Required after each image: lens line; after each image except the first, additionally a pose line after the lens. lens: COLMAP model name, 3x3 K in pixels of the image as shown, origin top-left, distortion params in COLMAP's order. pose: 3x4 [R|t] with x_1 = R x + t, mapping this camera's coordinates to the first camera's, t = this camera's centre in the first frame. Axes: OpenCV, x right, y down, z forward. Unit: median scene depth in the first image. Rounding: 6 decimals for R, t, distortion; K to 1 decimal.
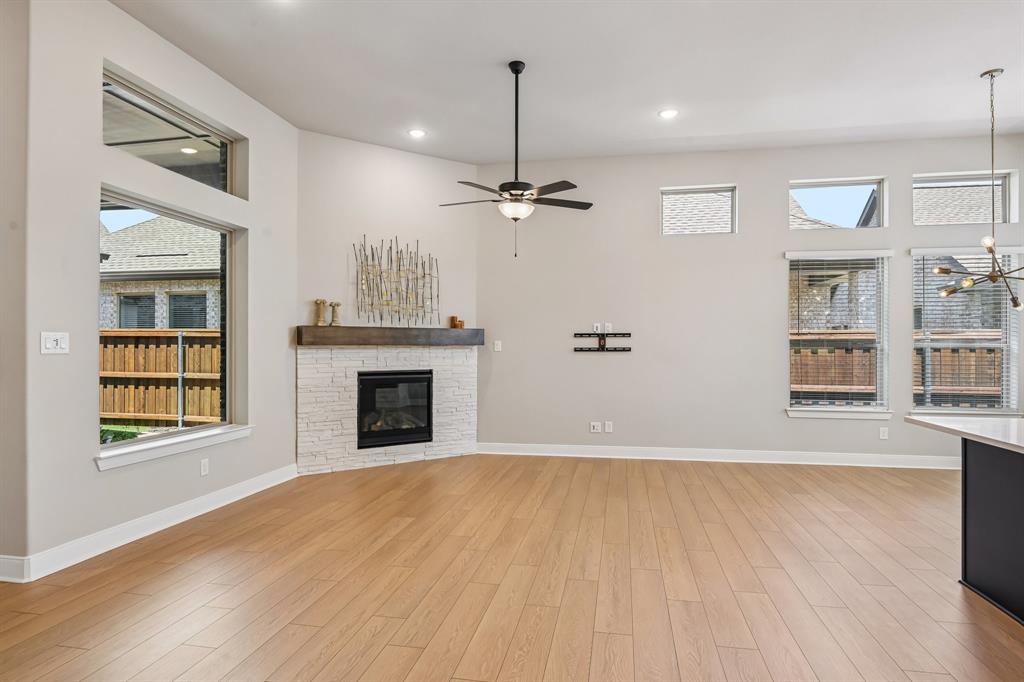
lens RADIAL K [[581.0, 0, 518.6], [0, 581.0, 345.1], [0, 0, 1]] dist [0.007703, -0.004786]
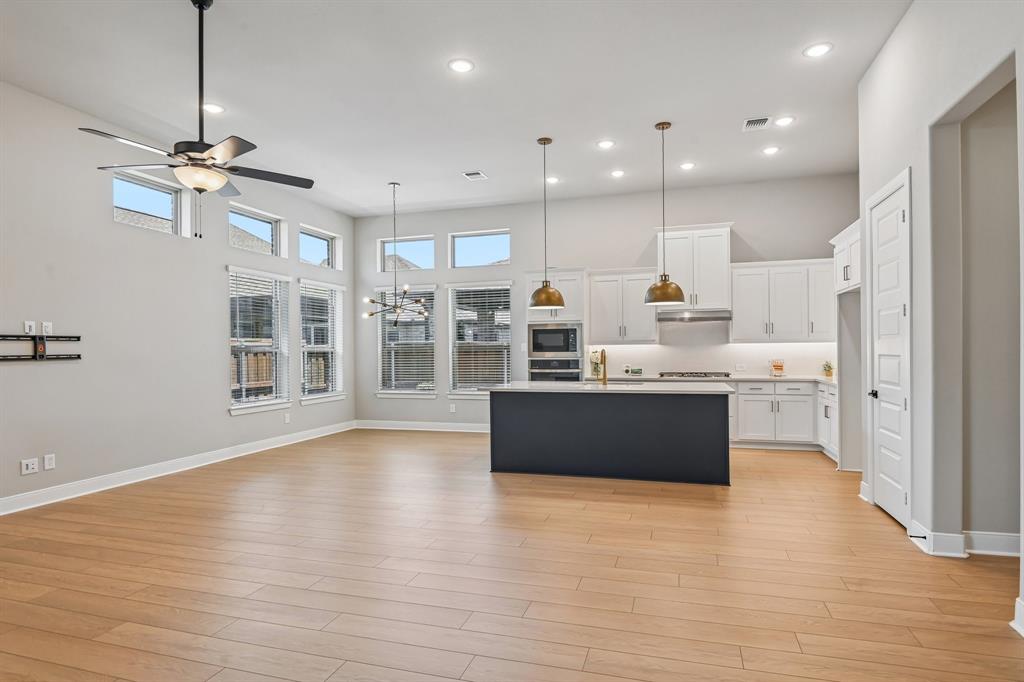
lens RADIAL K [[538.4, 0, 521.9], [0, 538.4, 343.6], [0, 0, 1]] dist [-0.007116, -0.003954]
pose [[0.105354, 0.007463, 0.994407, -0.486919], [0.009078, 0.999923, -0.008466, 0.001105], [-0.994393, 0.009919, 0.105278, 0.345933]]
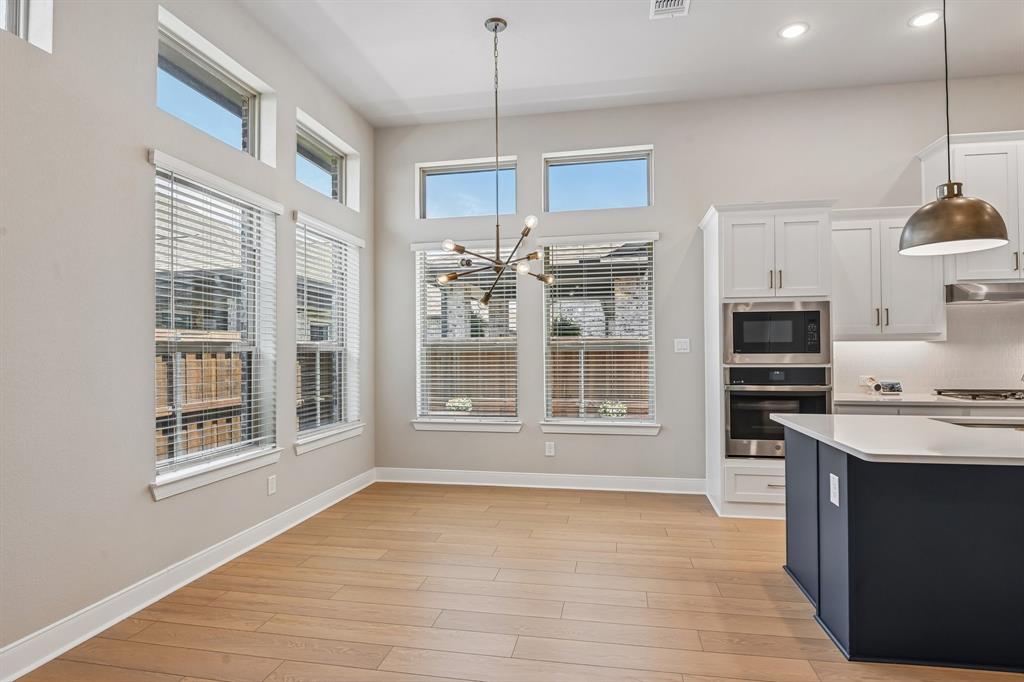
lens RADIAL K [[538.4, 0, 509.8], [0, 538.4, 342.4], [0, 0, 1]] dist [-0.007116, -0.003954]
pose [[0.023001, 0.010546, 0.999680, 0.019915], [0.005758, 0.999926, -0.010681, 0.001527], [-0.999719, 0.006002, 0.022939, 0.690126]]
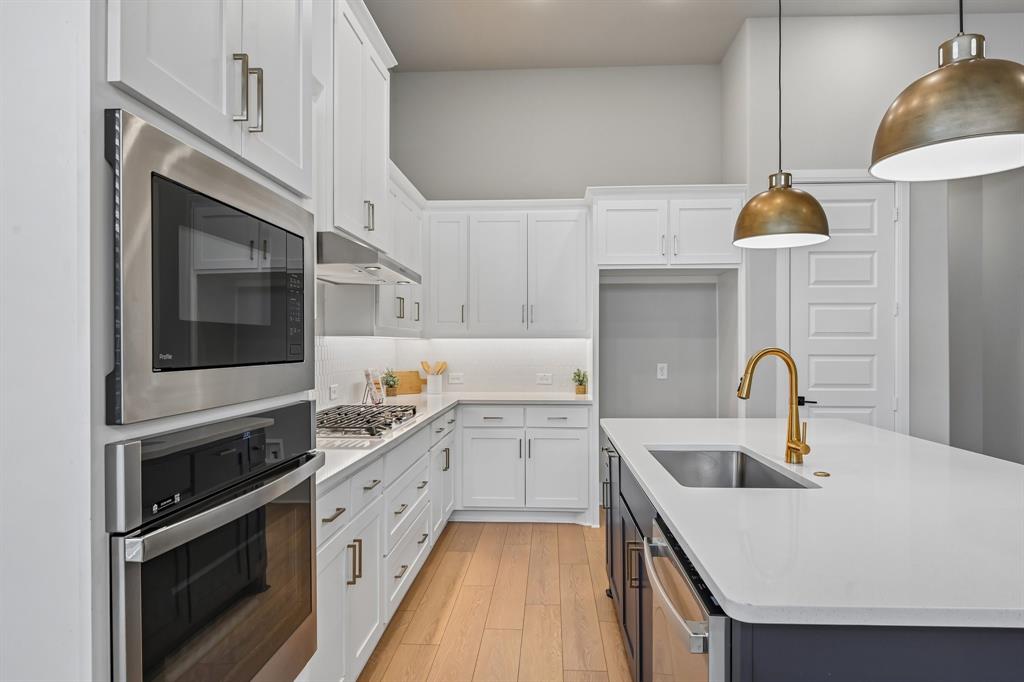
lens RADIAL K [[625.7, 0, 509.4], [0, 625.7, 342.3], [0, 0, 1]] dist [0.005010, -0.000196]
pose [[-0.994866, -0.000857, -0.101197, 0.580619], [-0.000424, 0.999991, -0.004300, 0.002859], [0.101200, -0.004235, -0.994857, 0.601323]]
